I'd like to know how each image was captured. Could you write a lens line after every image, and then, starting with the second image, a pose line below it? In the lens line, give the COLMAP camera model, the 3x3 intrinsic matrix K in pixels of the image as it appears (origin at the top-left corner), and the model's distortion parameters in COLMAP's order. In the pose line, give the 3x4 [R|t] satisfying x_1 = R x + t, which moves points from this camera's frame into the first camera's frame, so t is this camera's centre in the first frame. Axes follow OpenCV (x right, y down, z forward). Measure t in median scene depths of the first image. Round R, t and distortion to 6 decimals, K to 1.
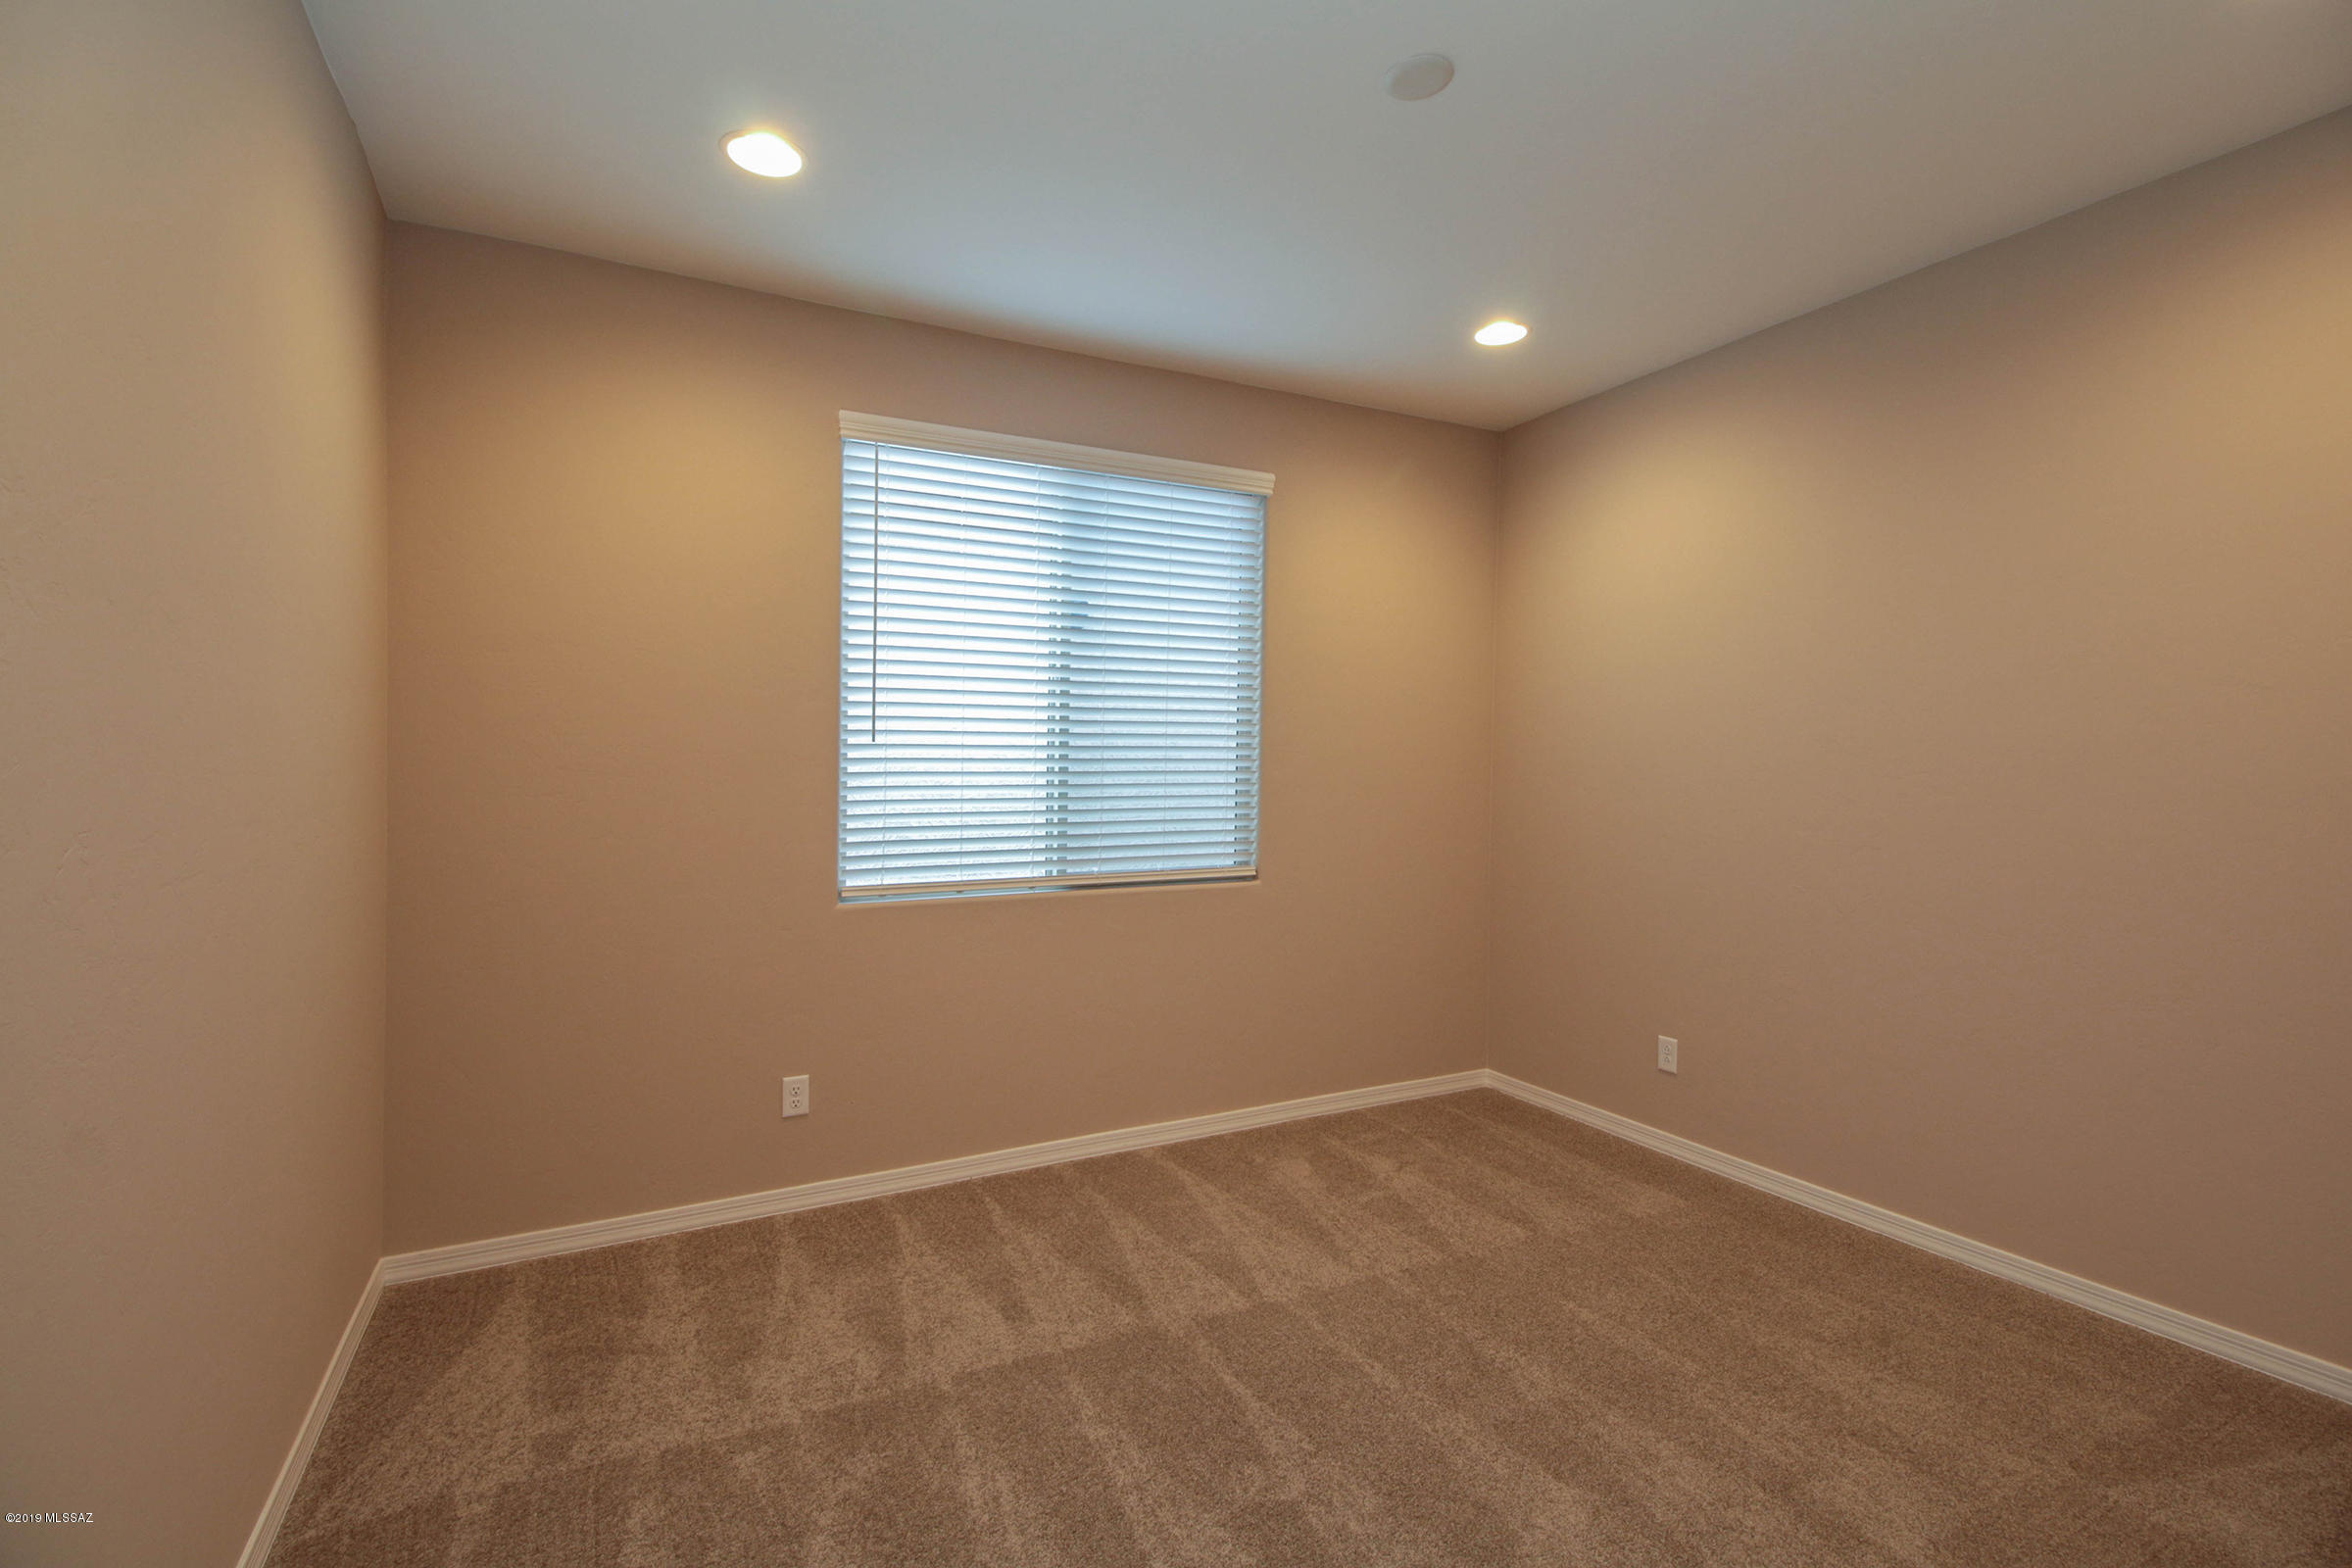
lens RADIAL K [[1070.9, 0, 1168.5], [0, 1070.9, 778.8], [0, 0, 1]] dist [0.015082, -0.000451]
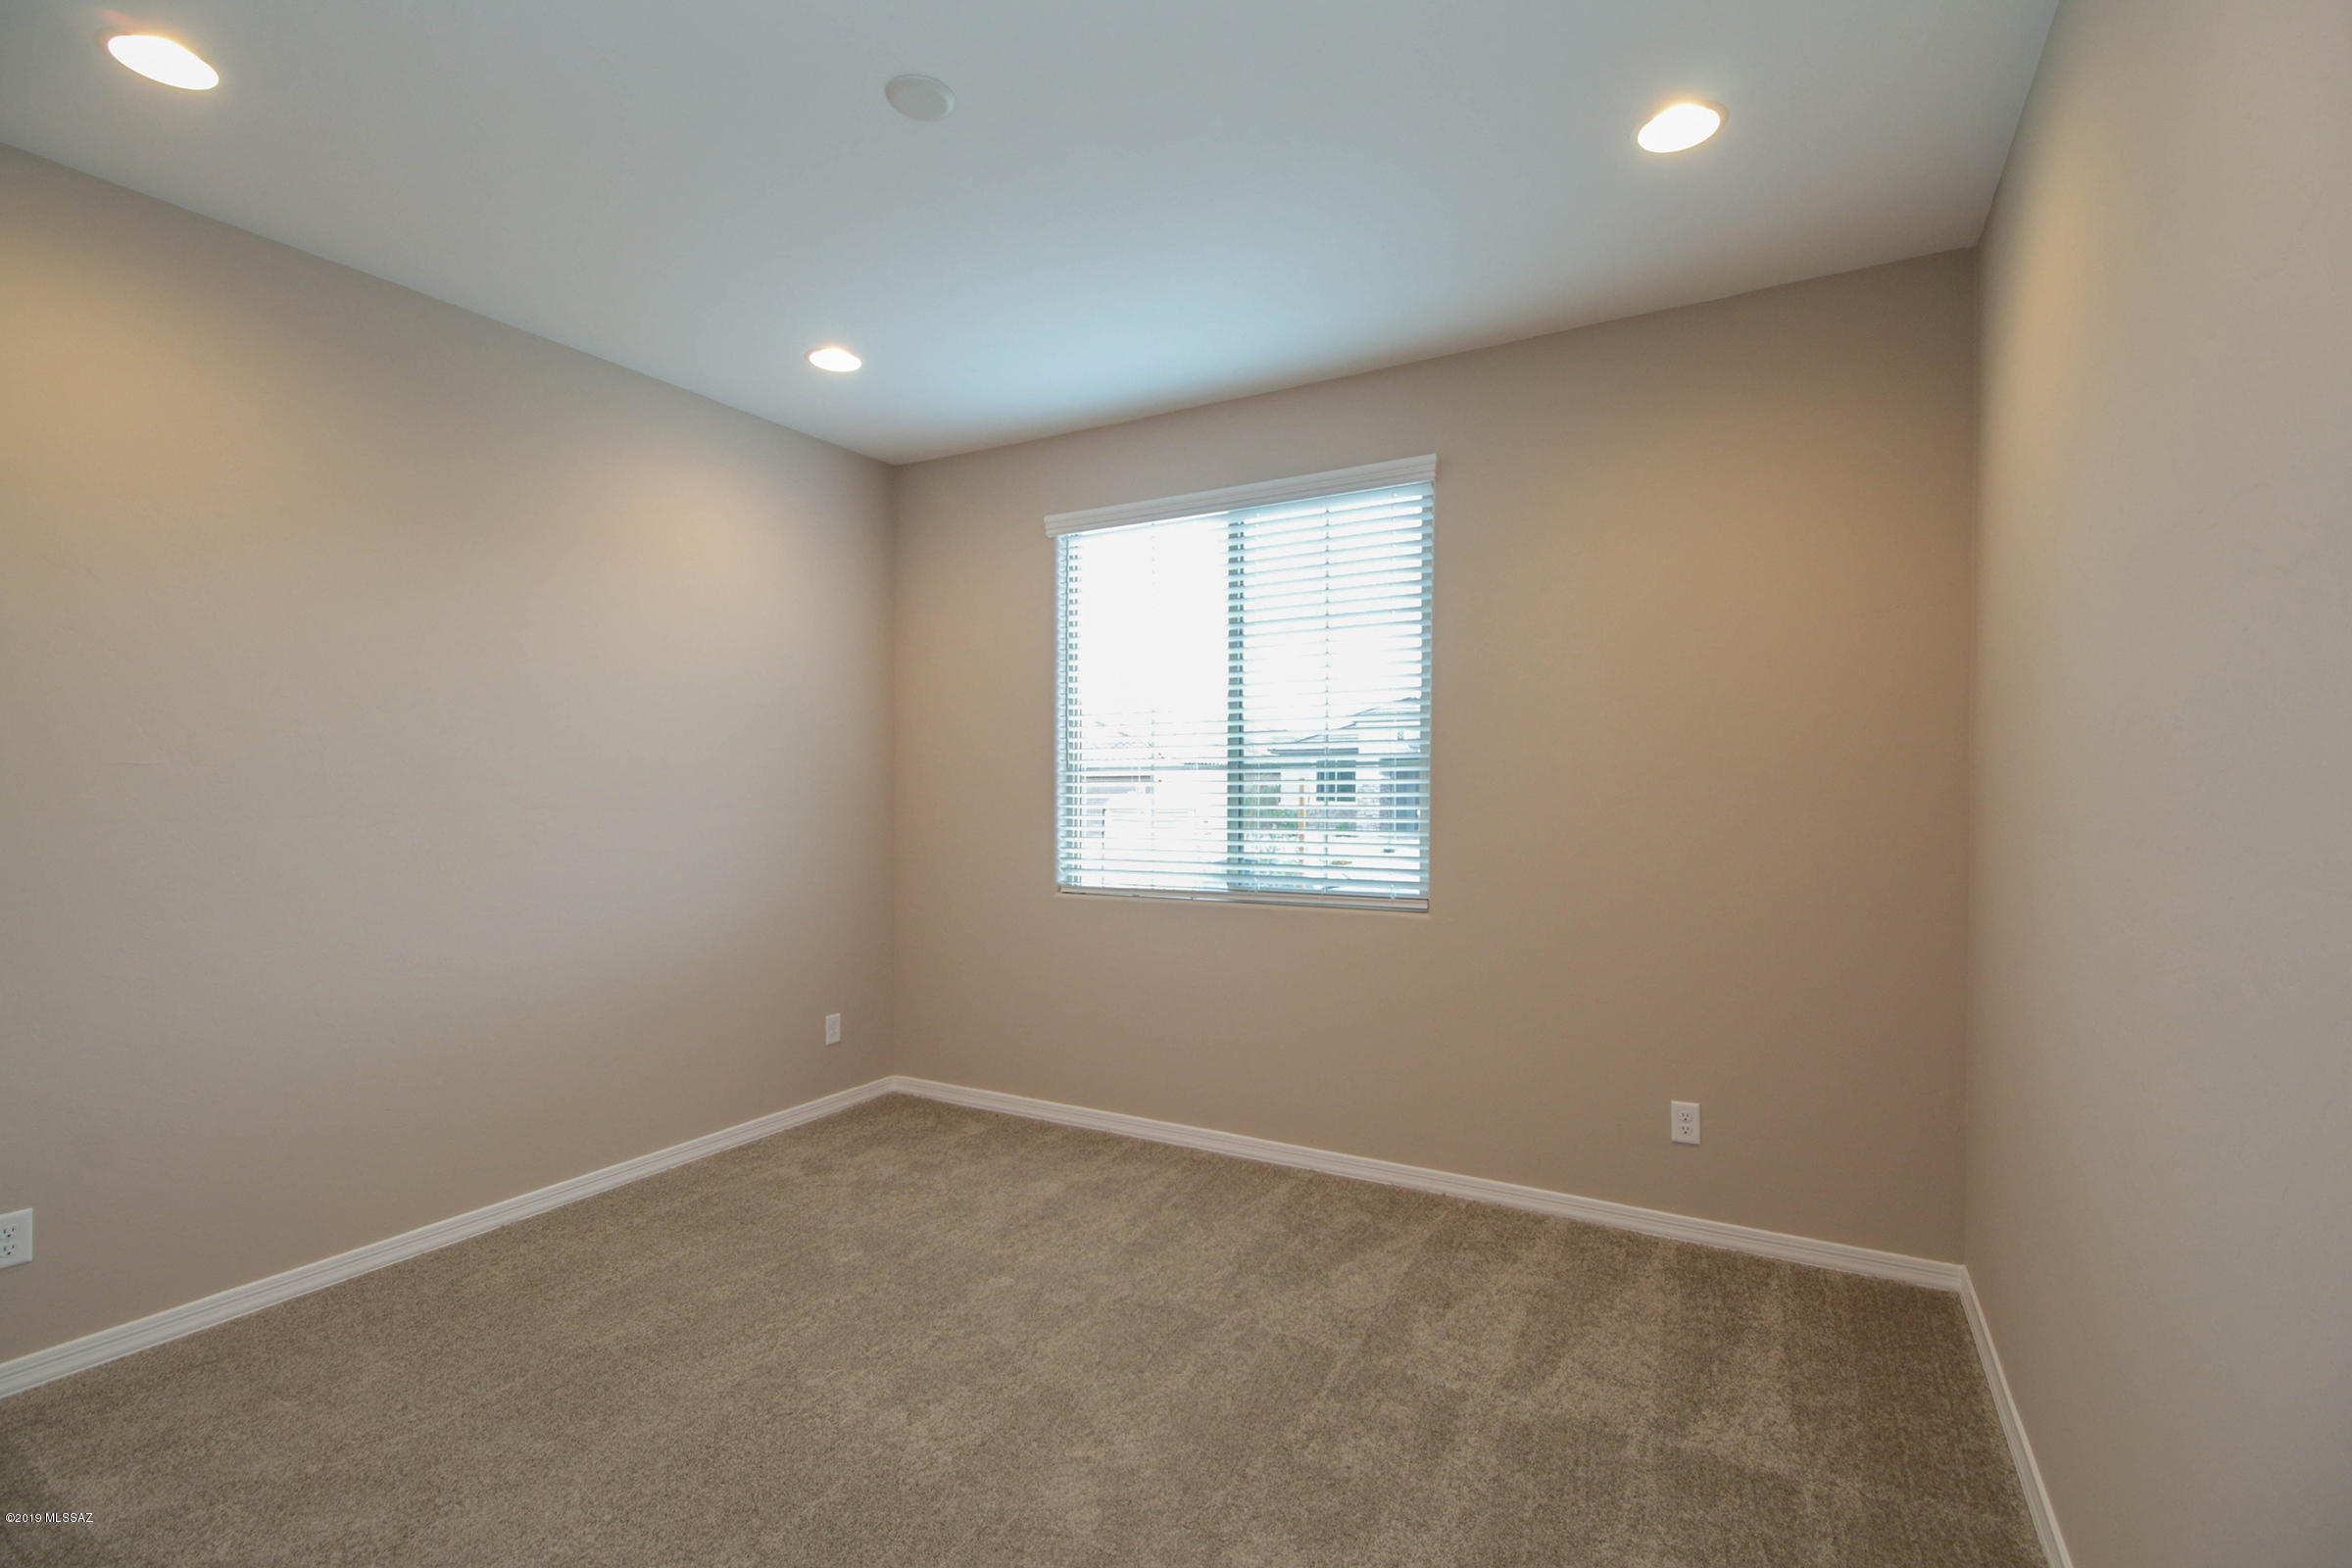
lens RADIAL K [[1093.8, 0, 1176.0], [0, 1093.8, 784.0], [0, 0, 1]] dist [0.000567, -0.000129]
pose [[0.527573, 0.003362, -0.849503, 0.841472], [0.001734, 0.999986, 0.005035, -0.020185], [0.849508, -0.004129, 0.527560, 0.392935]]
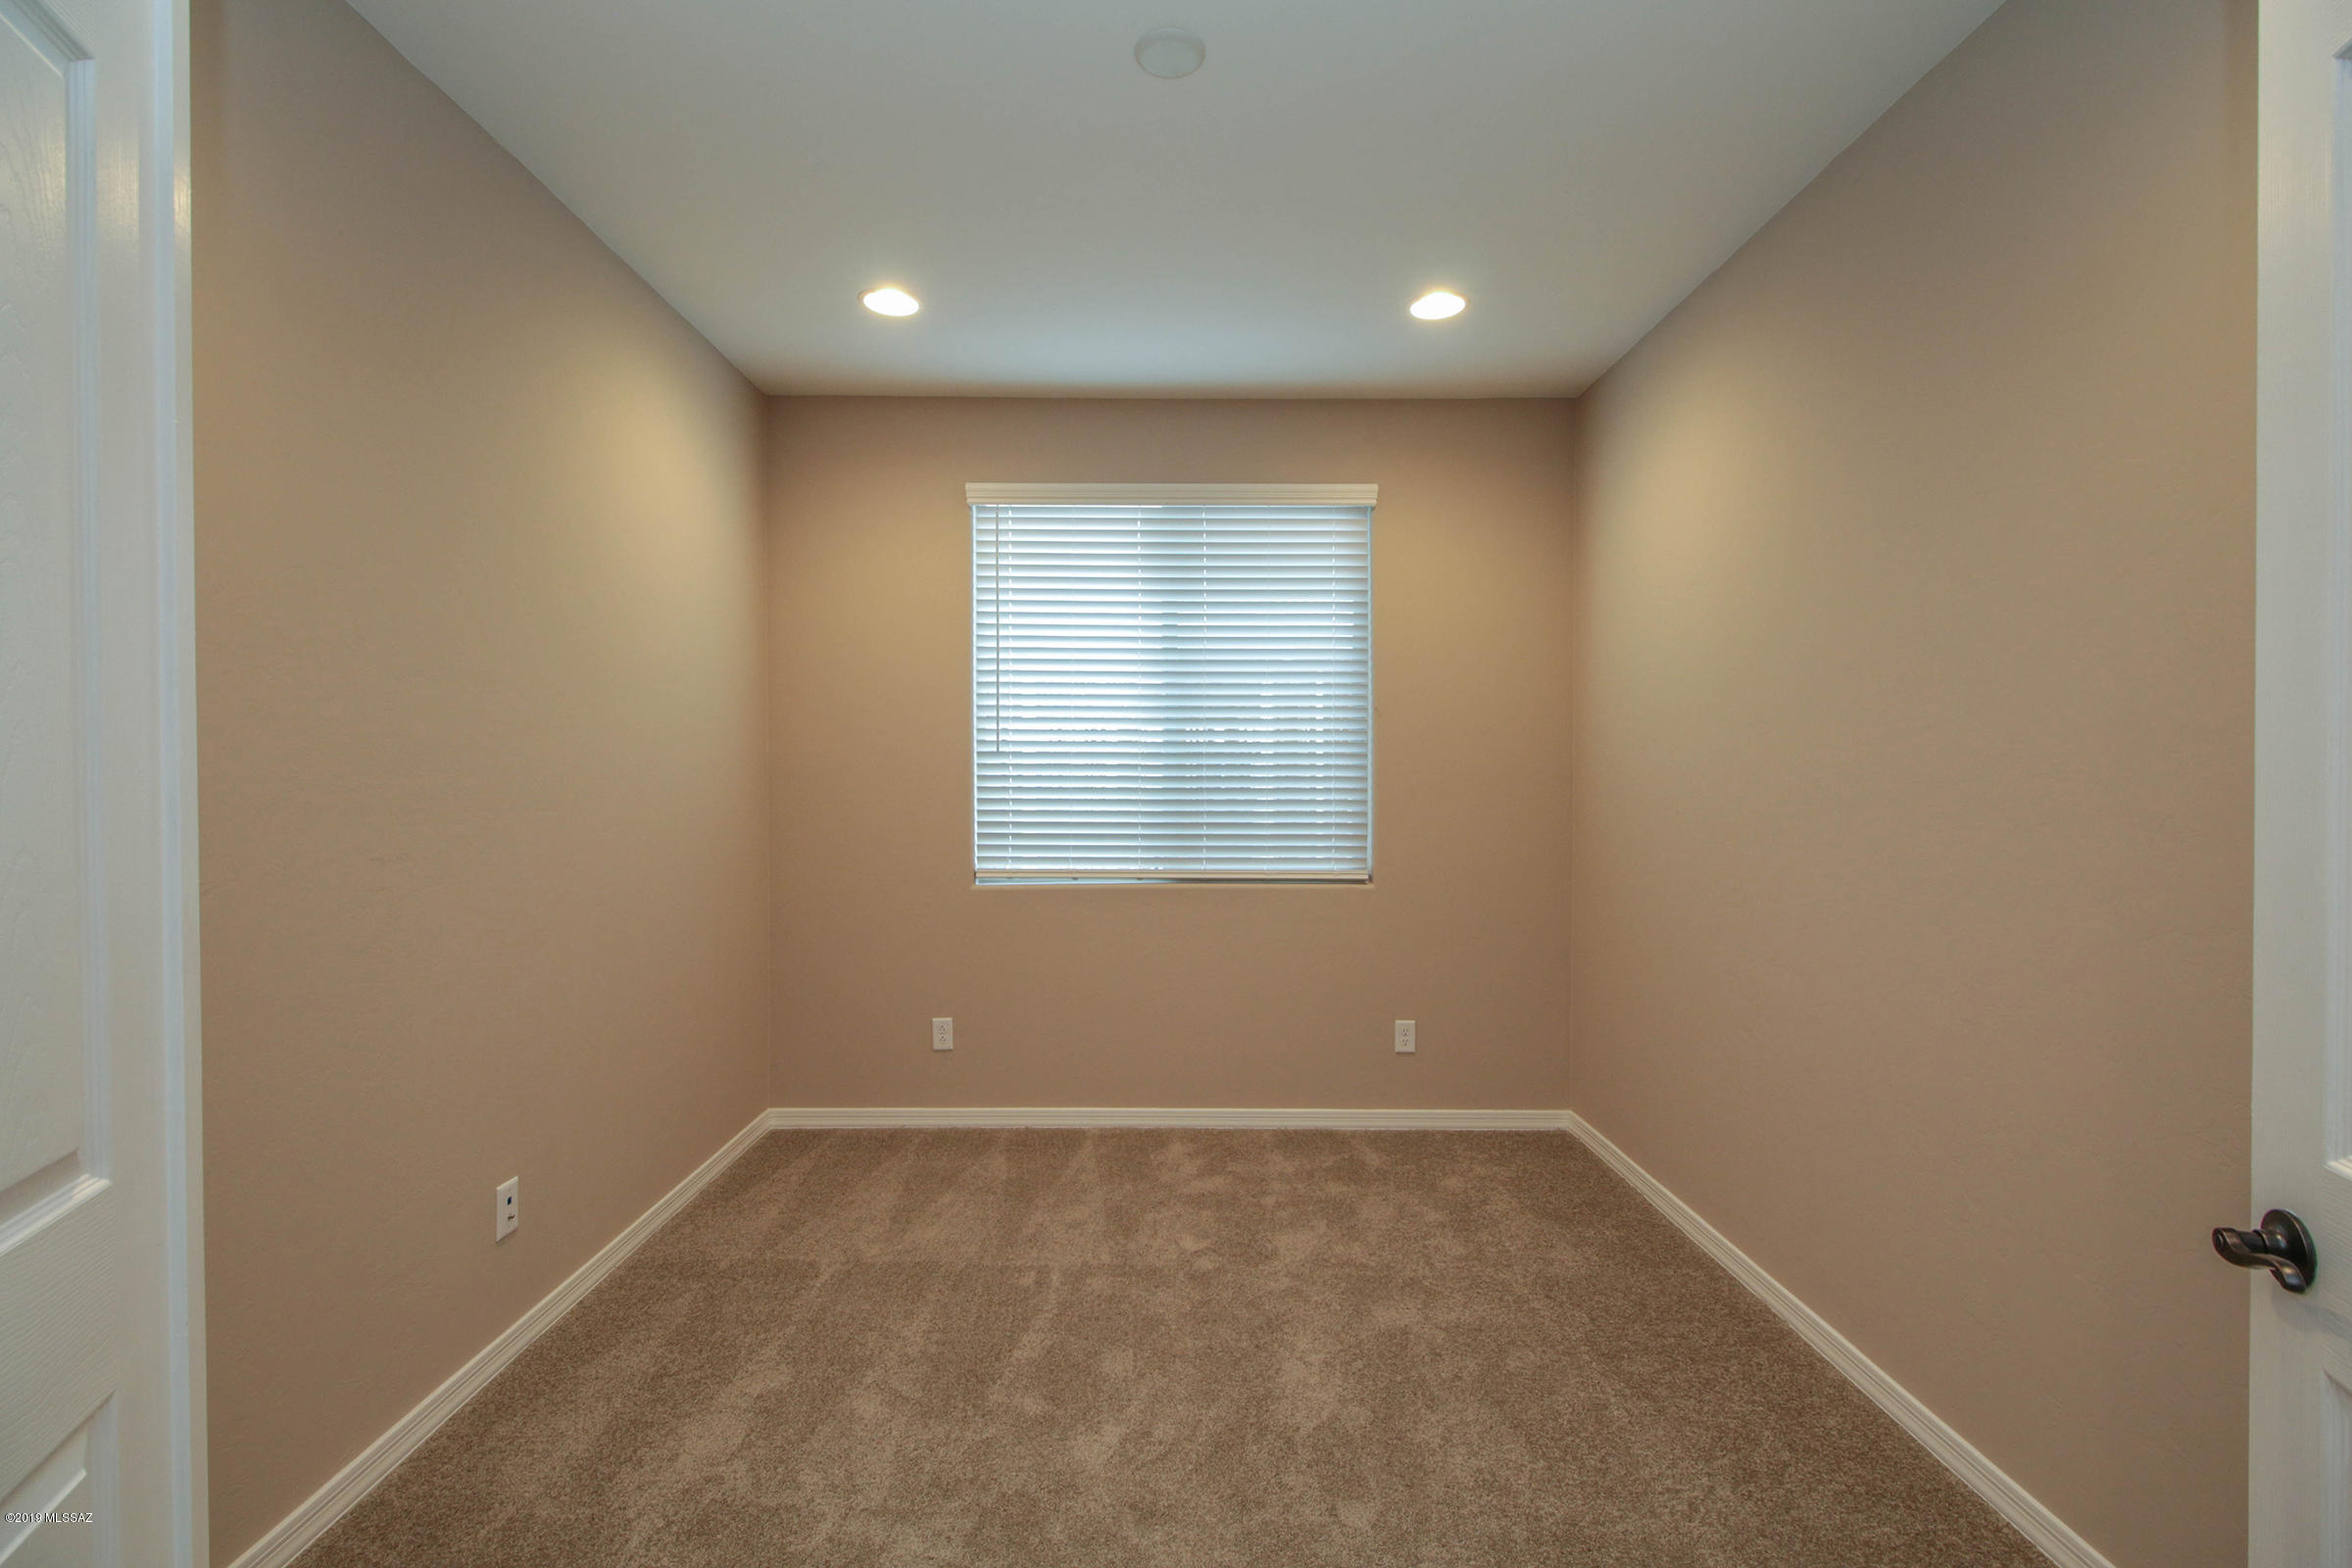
lens RADIAL K [[912.5, 0, 1175.5], [0, 912.5, 765.1], [0, 0, 1]] dist [0.000279, -0.000039]
pose [[0.887935, 0.002964, -0.459959, 0.360312], [-0.008626, 0.999911, -0.010209, -0.009144], [0.459888, 0.013033, 0.887881, 0.166110]]
